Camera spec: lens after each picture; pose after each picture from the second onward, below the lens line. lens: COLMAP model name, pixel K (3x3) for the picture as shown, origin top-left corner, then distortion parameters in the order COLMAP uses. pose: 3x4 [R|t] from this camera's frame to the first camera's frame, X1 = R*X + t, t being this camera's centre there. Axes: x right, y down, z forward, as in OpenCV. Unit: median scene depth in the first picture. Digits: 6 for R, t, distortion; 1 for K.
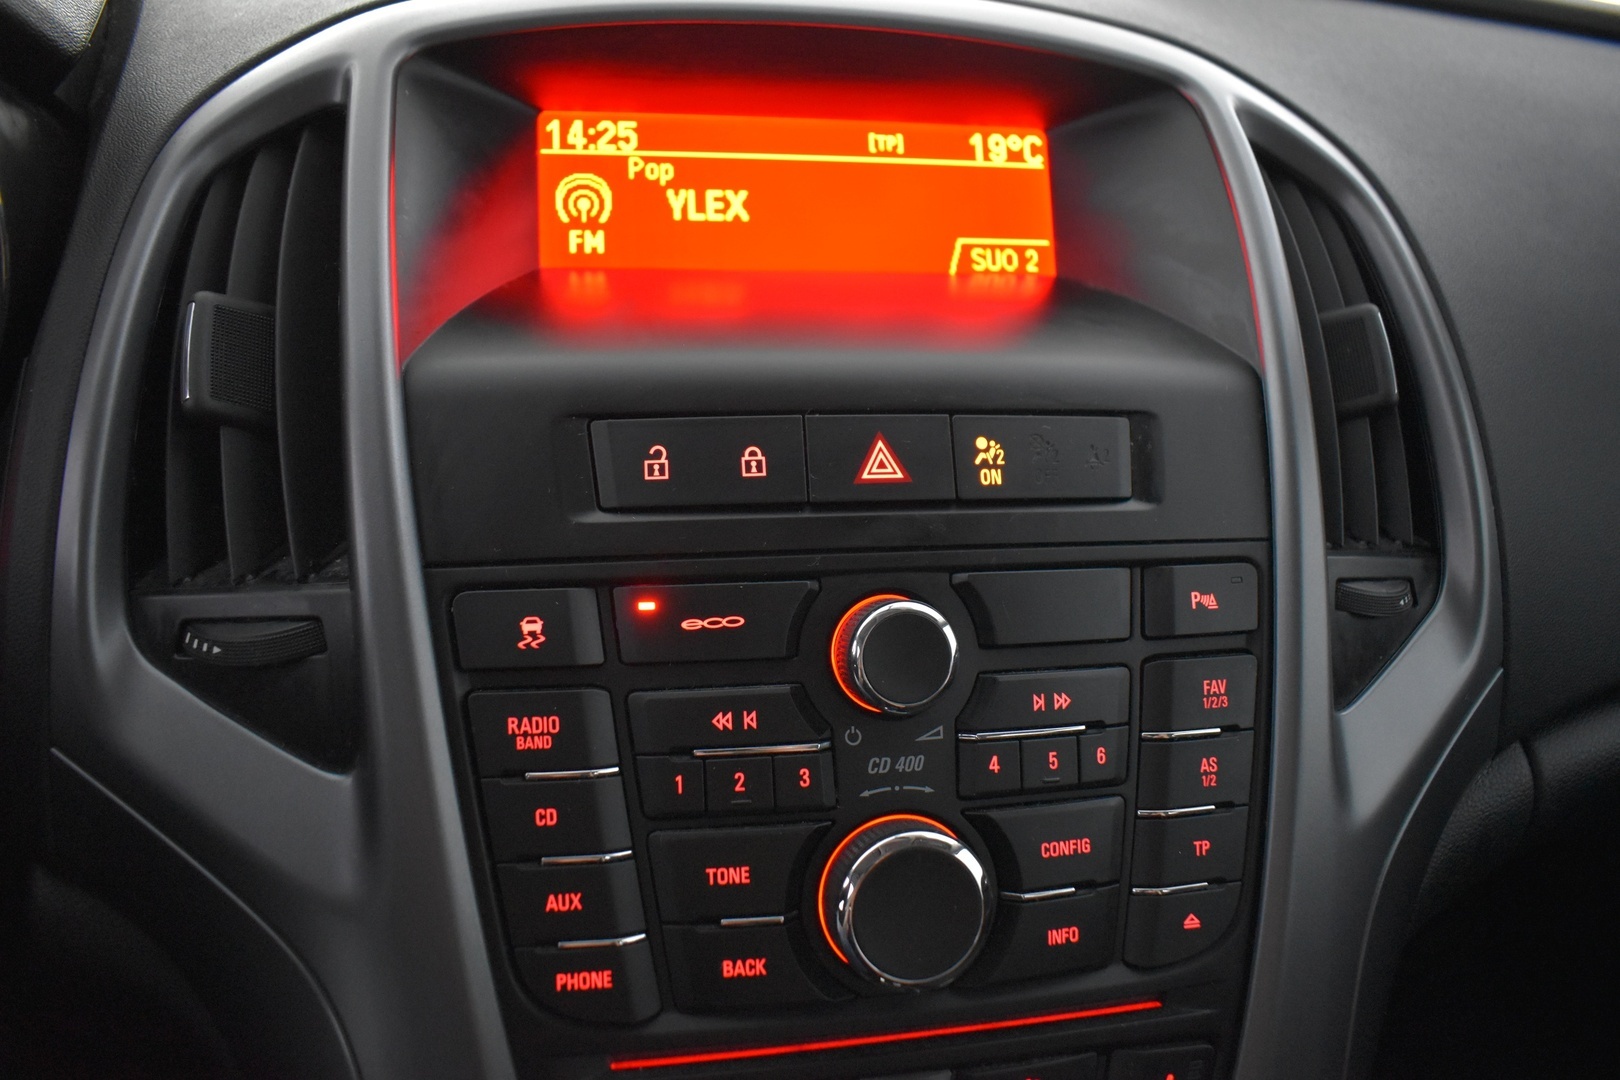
lens RADIAL K [[1256.2, 0, 810.0], [0, 1256.2, 540.0], [0, 0, 1]] dist [-0.101222, 0.005405]
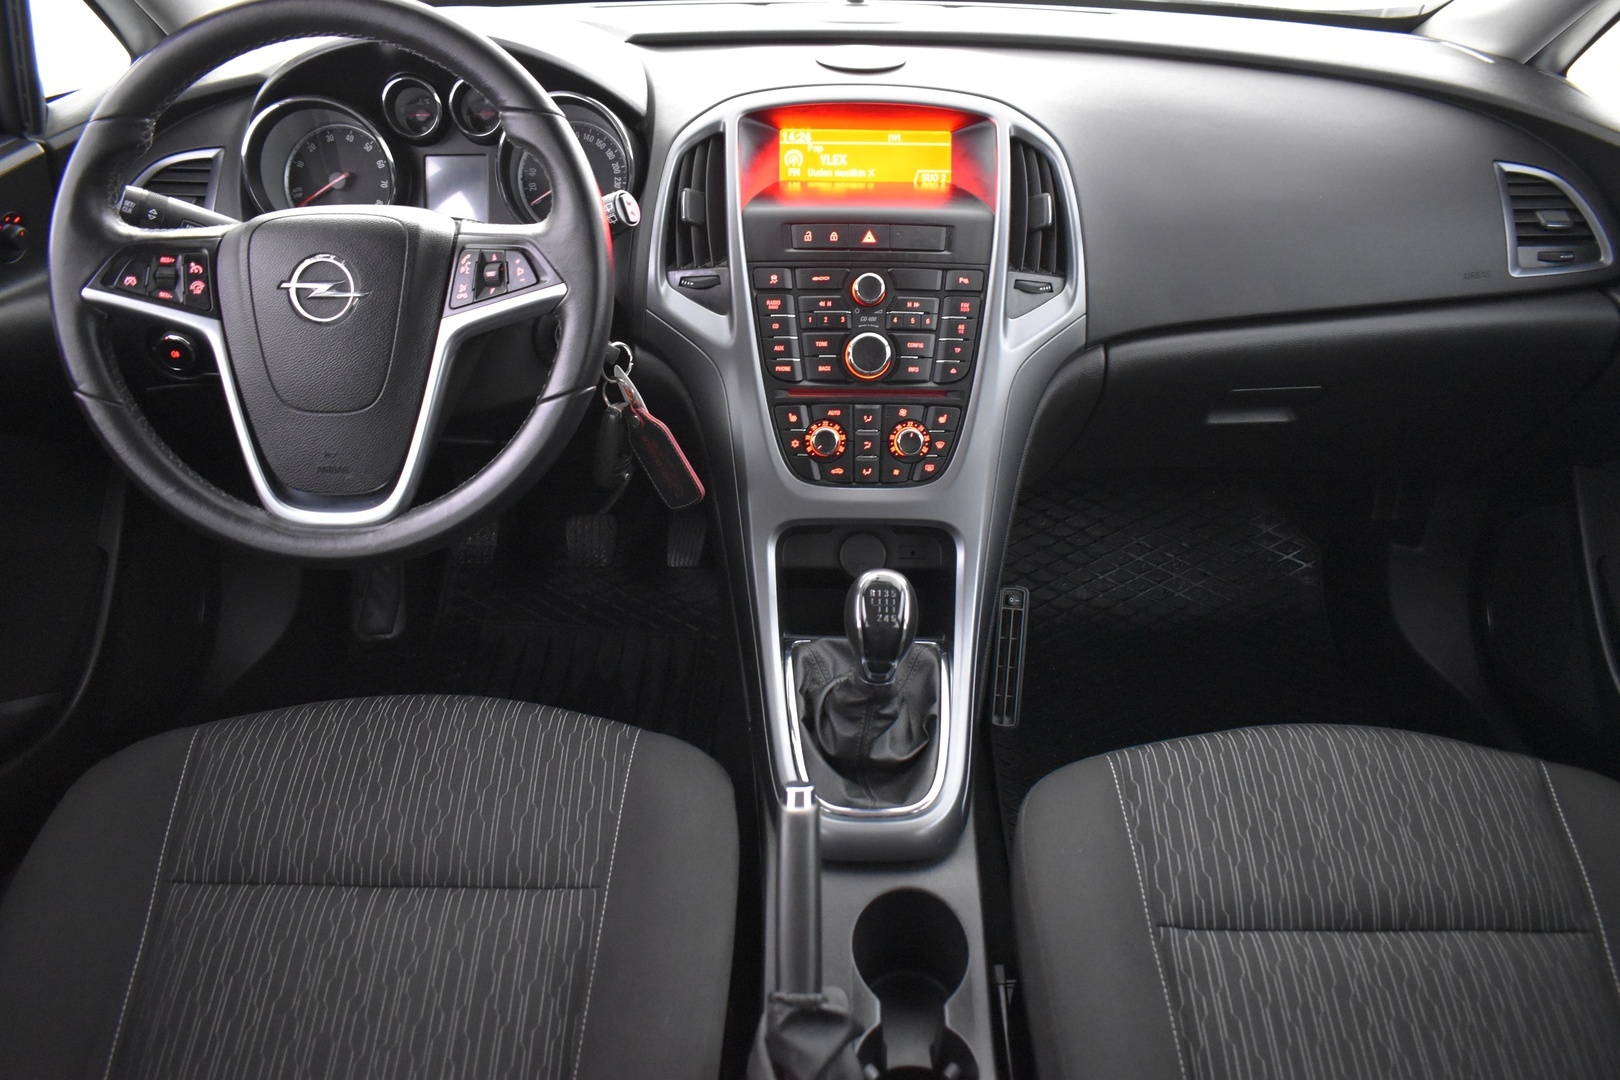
lens RADIAL K [[1256.2, 0, 810.0], [0, 1256.2, 540.0], [0, 0, 1]] dist [-0.101222, 0.005405]
pose [[0.982106, 0.053345, -0.180615, 0.613178], [-0.035573, 0.994326, 0.100248, 0.472280], [0.184938, -0.092030, 0.978432, -2.768520]]
